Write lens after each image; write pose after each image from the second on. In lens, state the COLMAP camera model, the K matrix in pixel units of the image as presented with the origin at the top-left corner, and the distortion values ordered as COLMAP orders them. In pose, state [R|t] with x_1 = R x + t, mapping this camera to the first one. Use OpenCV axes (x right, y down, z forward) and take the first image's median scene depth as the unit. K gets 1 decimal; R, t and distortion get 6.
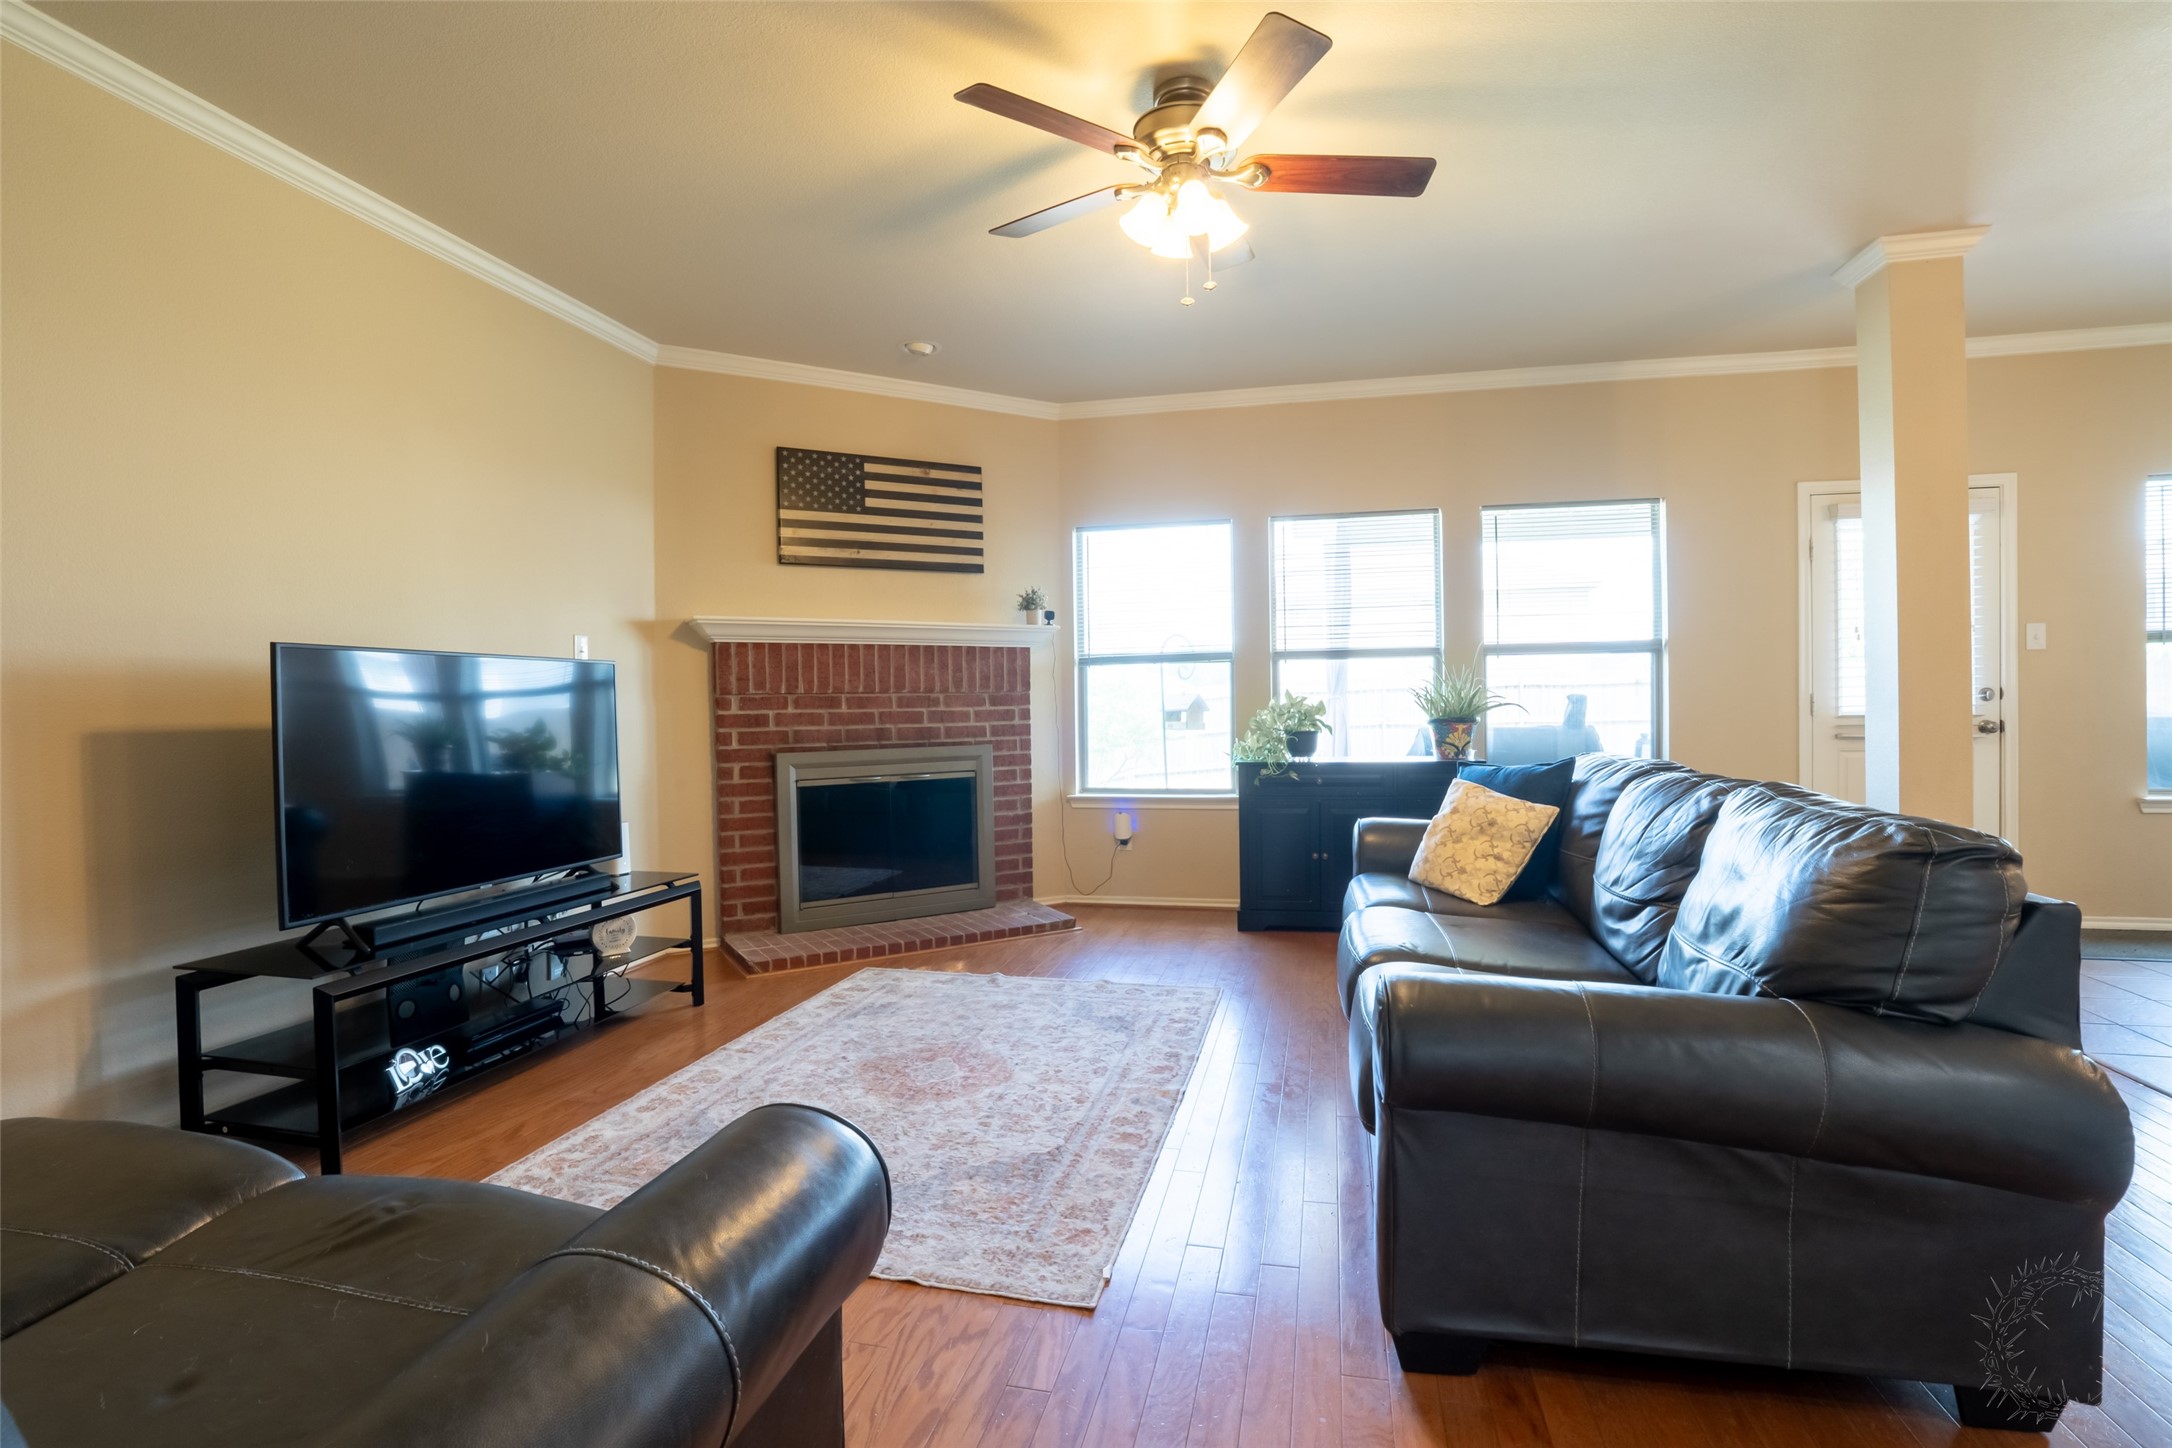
lens RADIAL K [[1005.4, 0, 1088.7], [0, 1005.4, 717.6], [0, 0, 1]] dist [-0.073368, 0.027548]
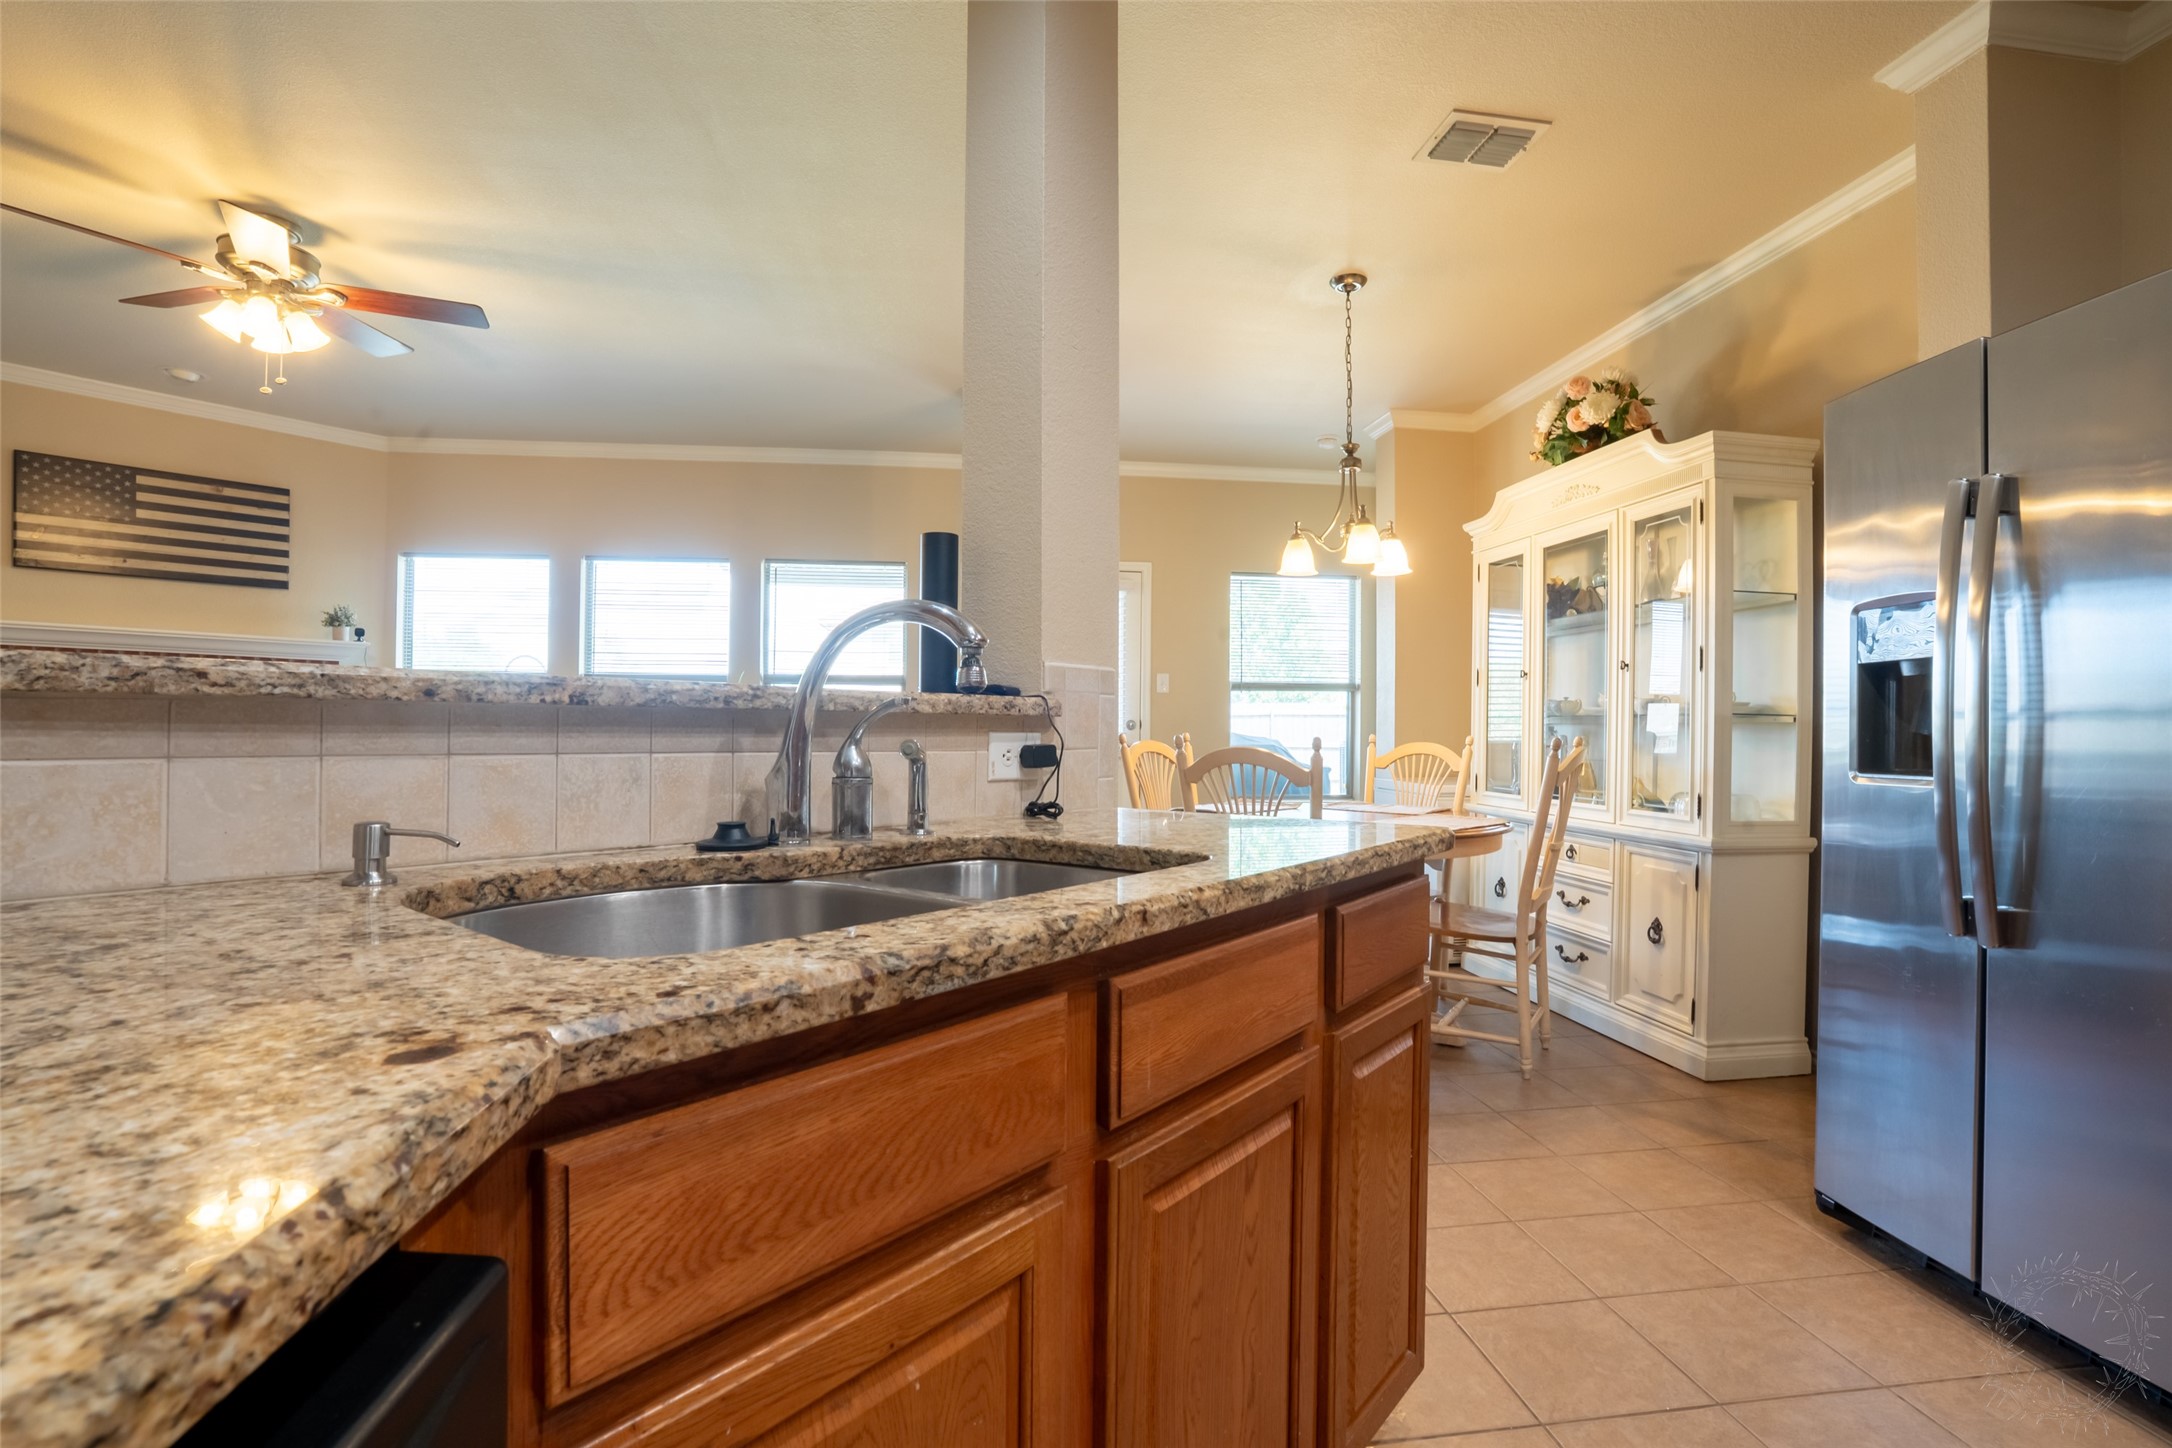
lens RADIAL K [[1005.4, 0, 1088.7], [0, 1005.4, 717.6], [0, 0, 1]] dist [-0.073368, 0.027548]
pose [[0.935404, 0.026859, 0.352559, 0.365017], [-0.017658, 0.999415, -0.029290, 0.007273], [-0.353139, 0.021173, 0.935331, -0.280103]]
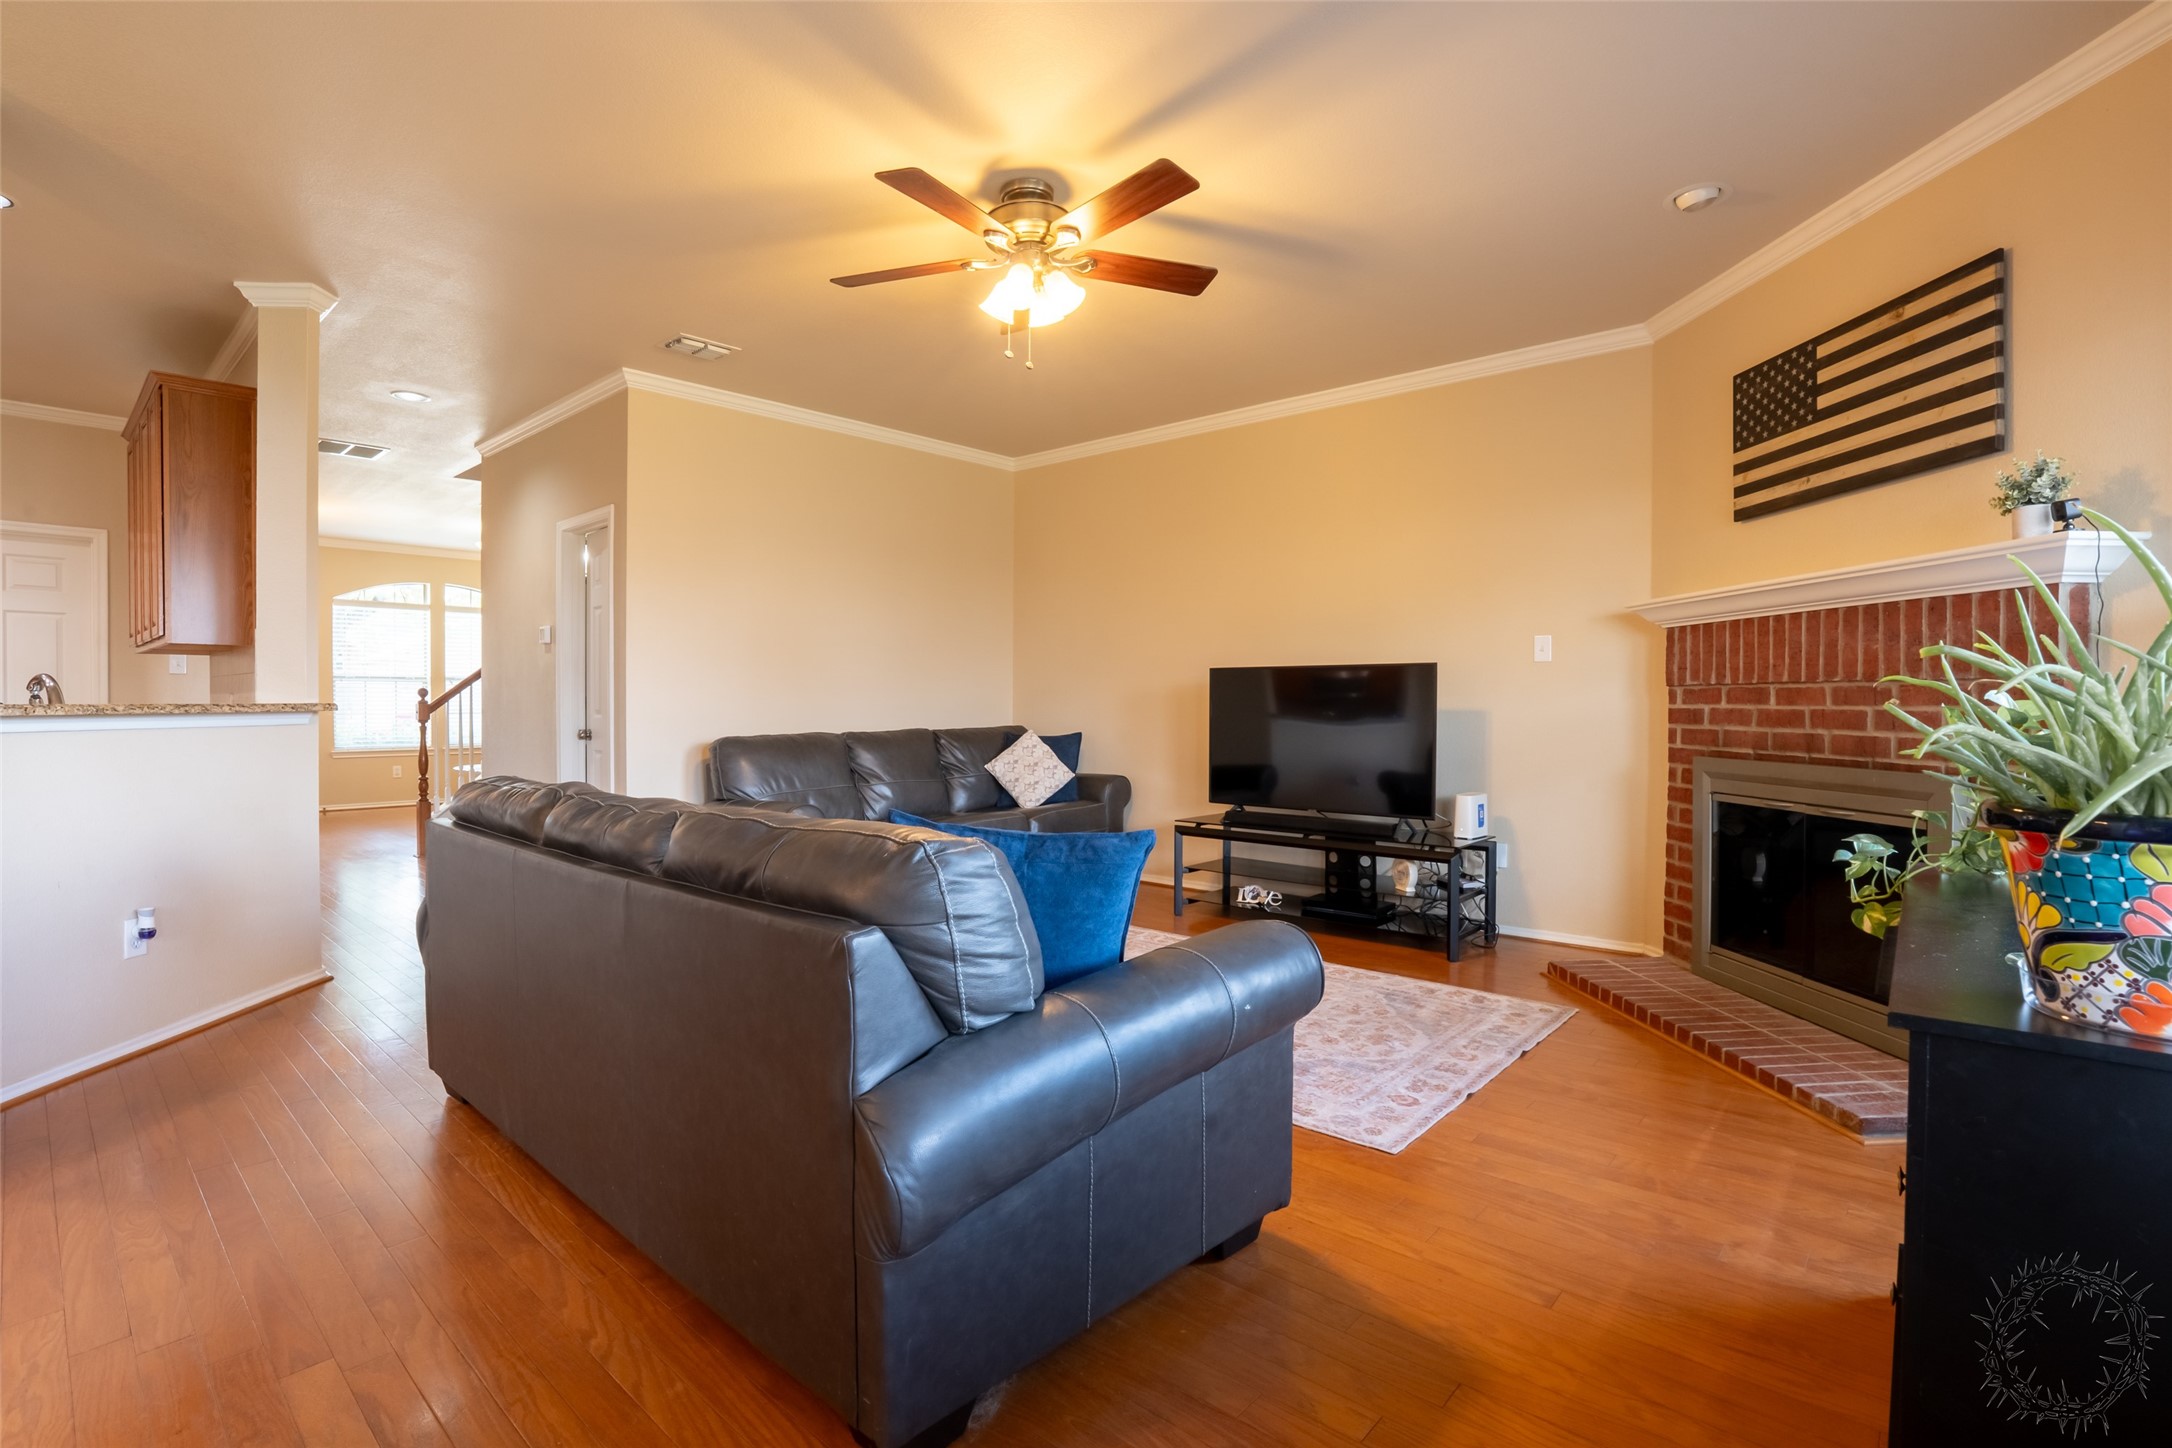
lens RADIAL K [[1005.4, 0, 1088.7], [0, 1005.4, 717.6], [0, 0, 1]] dist [-0.073368, 0.027548]
pose [[-0.475097, 0.028646, -0.879467, 0.626122], [-0.003552, 0.999399, 0.034472, -0.022250], [0.879926, 0.019501, -0.474710, 0.909600]]
